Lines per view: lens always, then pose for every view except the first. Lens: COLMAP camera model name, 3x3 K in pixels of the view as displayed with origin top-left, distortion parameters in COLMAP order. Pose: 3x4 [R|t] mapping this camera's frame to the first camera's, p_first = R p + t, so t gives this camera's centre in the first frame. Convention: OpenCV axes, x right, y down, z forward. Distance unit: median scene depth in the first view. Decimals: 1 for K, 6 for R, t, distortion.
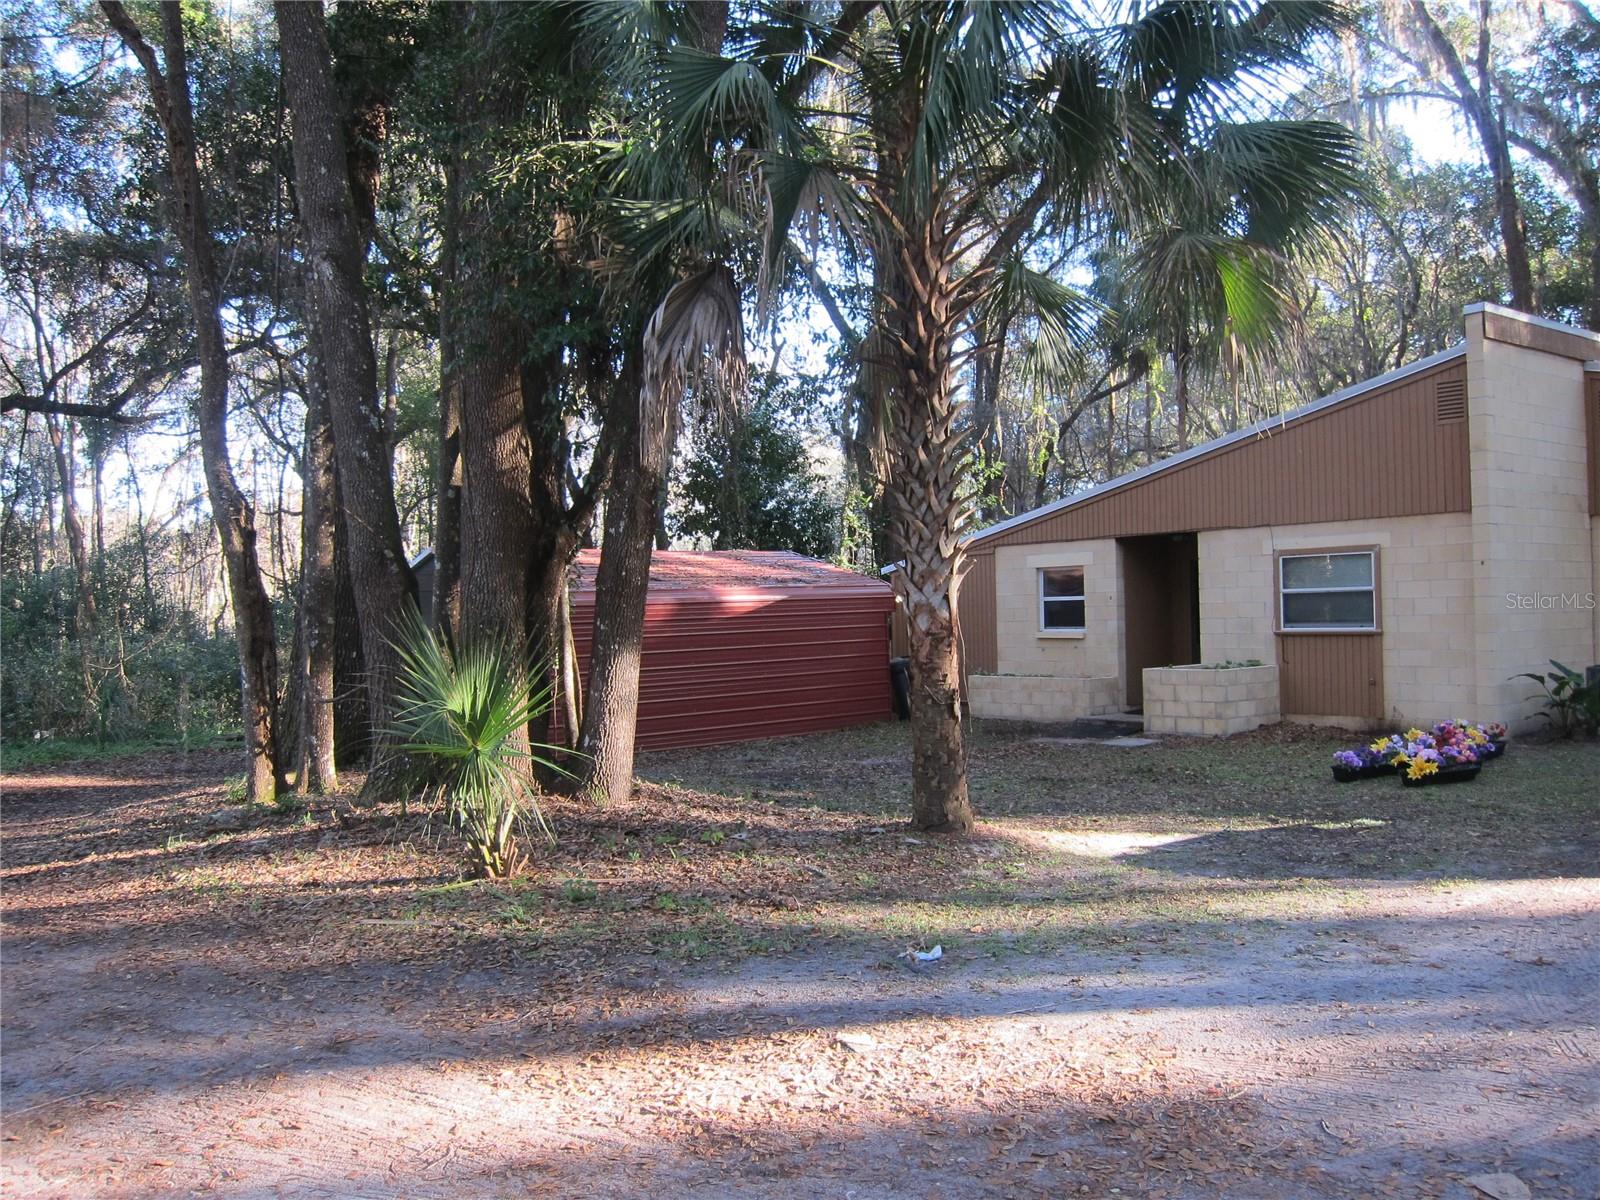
lens RADIAL K [[1317.9, 0, 800.0], [0, 1317.9, 600.0], [0, 0, 1]] dist [-0.061601, -0.006438]
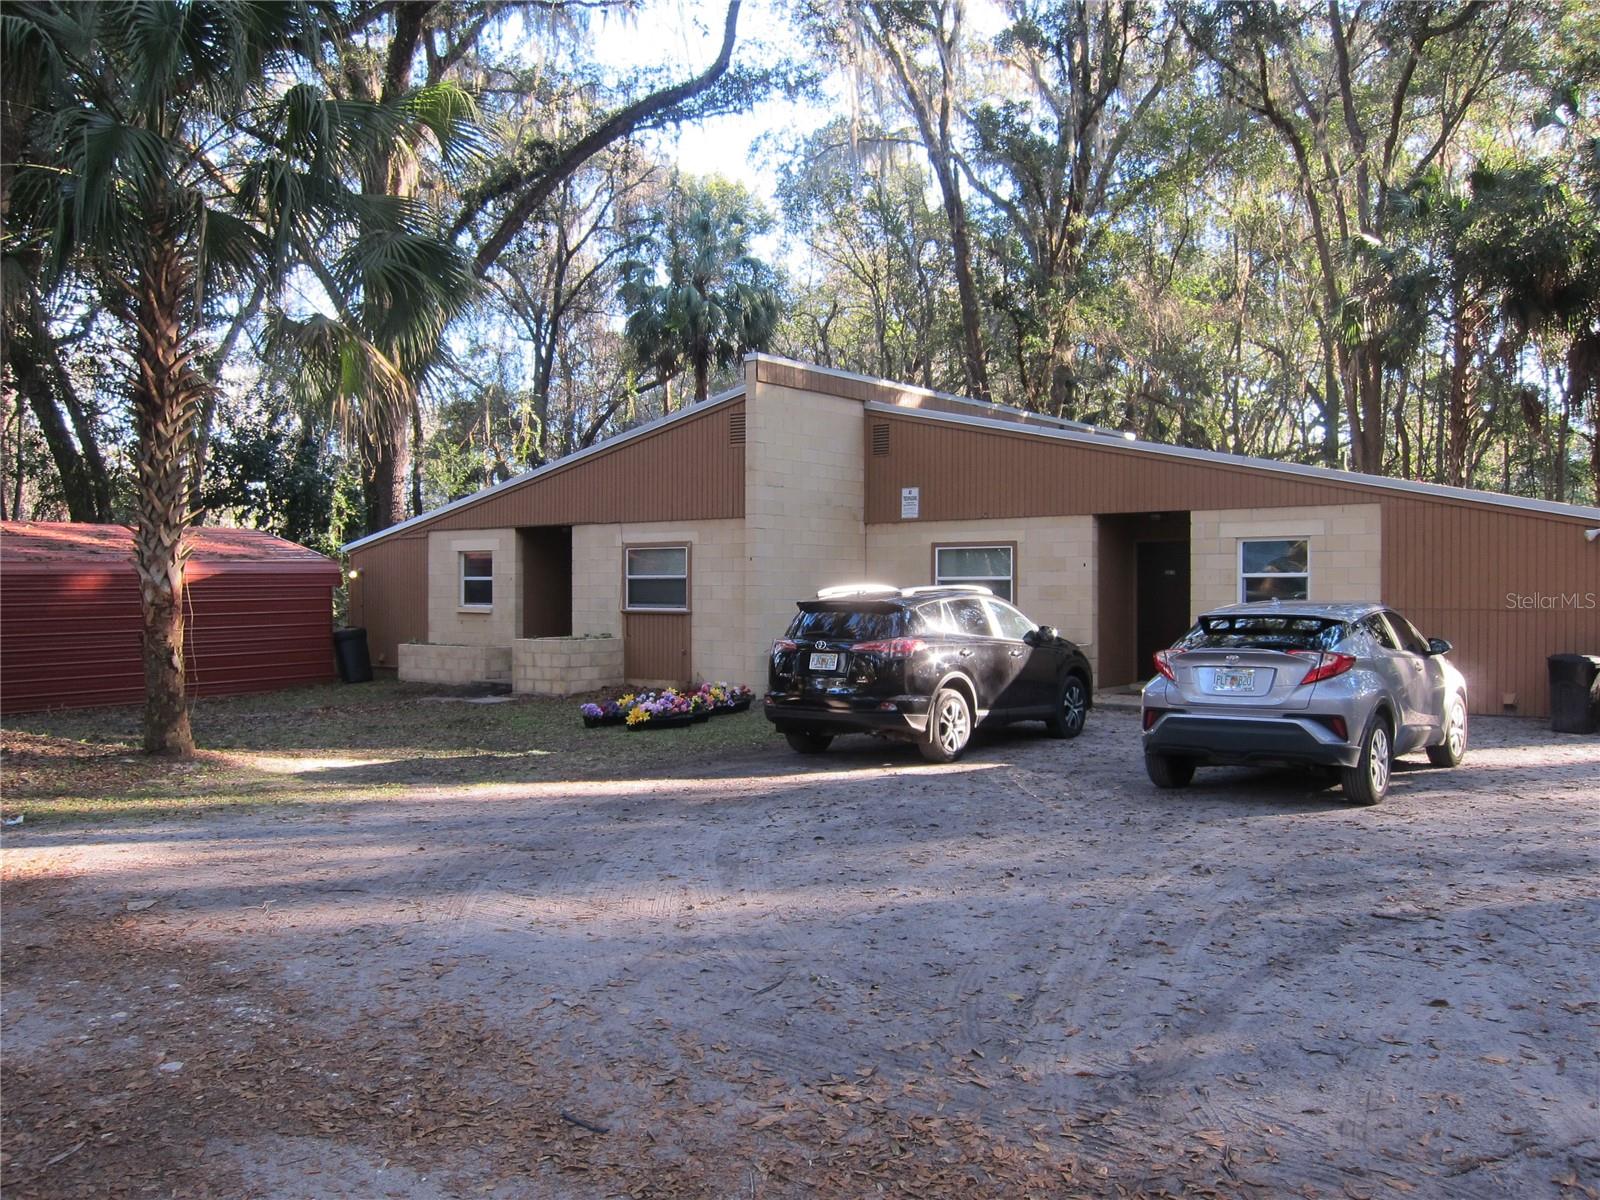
lens RADIAL K [[1312.9, 0, 800.0], [0, 1312.9, 600.0], [0, 0, 1]] dist [-0.070704, -0.003925]
pose [[0.965955, 0.020834, 0.257871, 0.209755], [-0.025508, 0.999565, 0.014793, -0.007526], [-0.257451, -0.020868, 0.966066, -0.218600]]
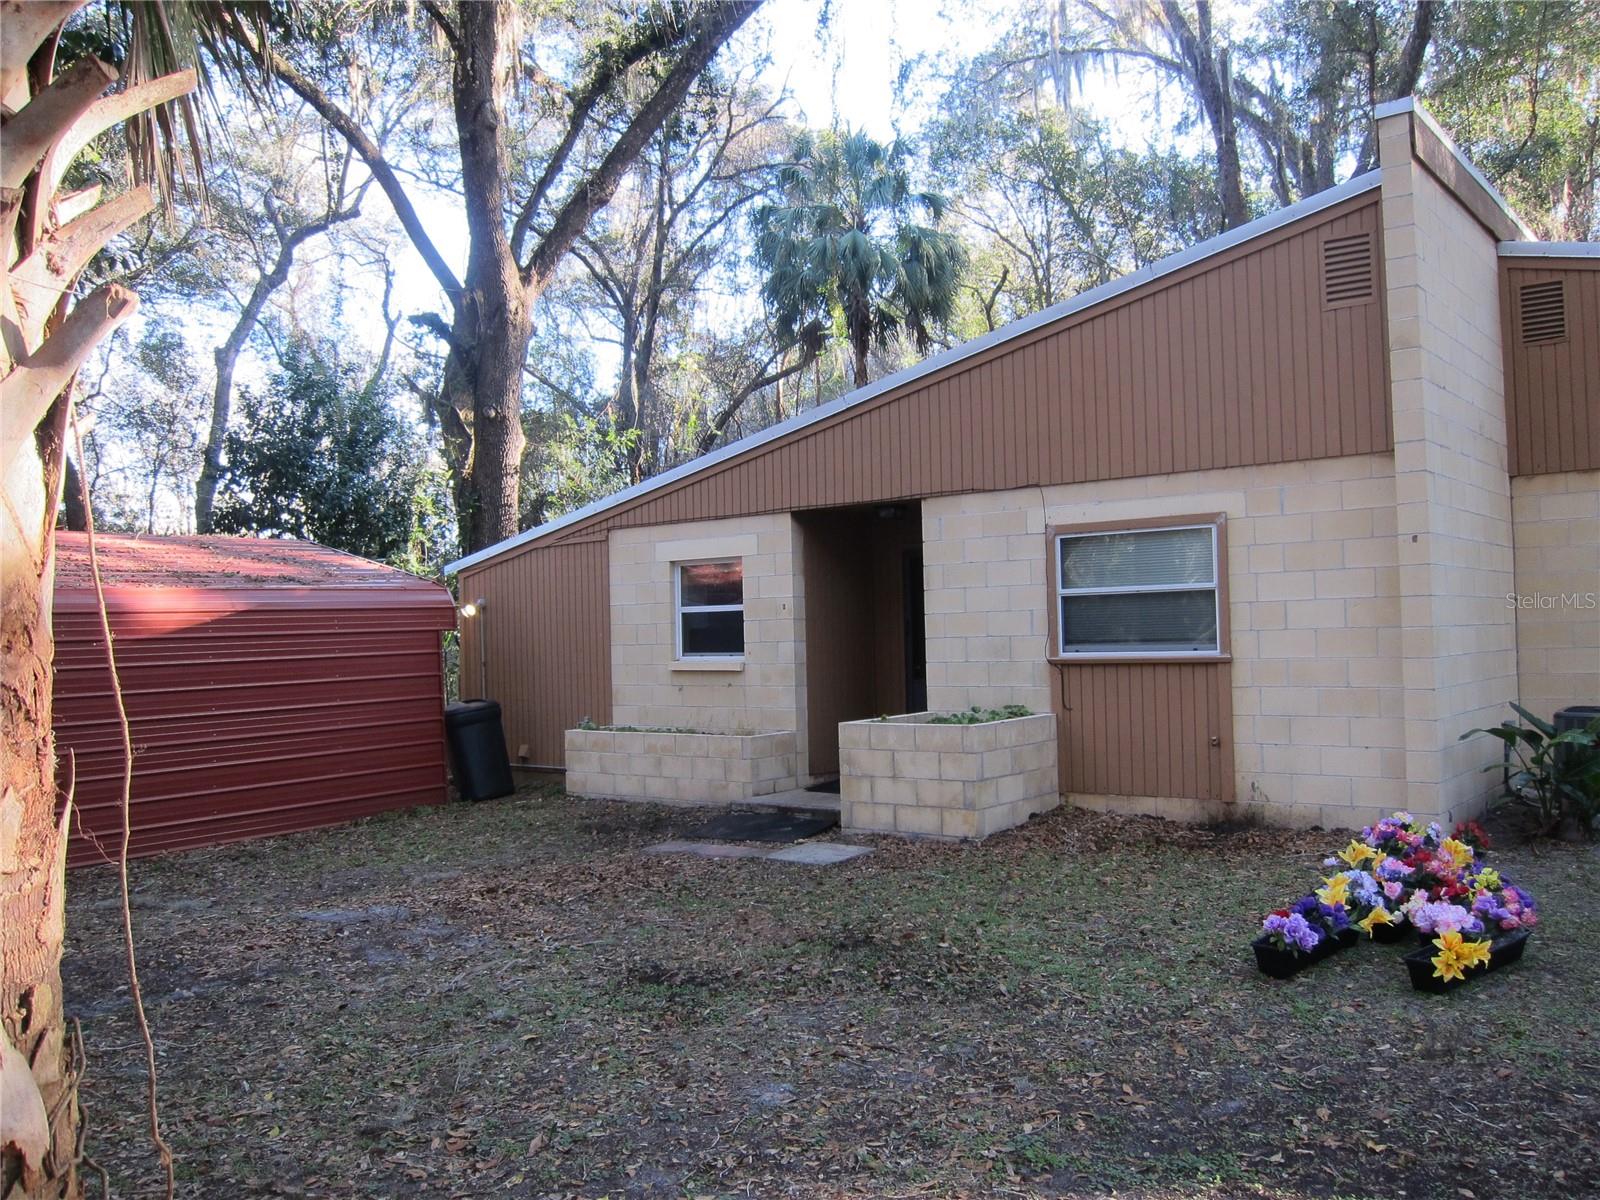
lens RADIAL K [[1307.4, 0, 800.0], [0, 1307.4, 600.0], [0, 0, 1]] dist [-0.080174, 0.000623]
pose [[0.968425, 0.003538, 0.249281, 0.098373], [0.001488, 0.999800, -0.019968, 0.008742], [-0.249302, 0.019709, 0.968225, 0.438403]]
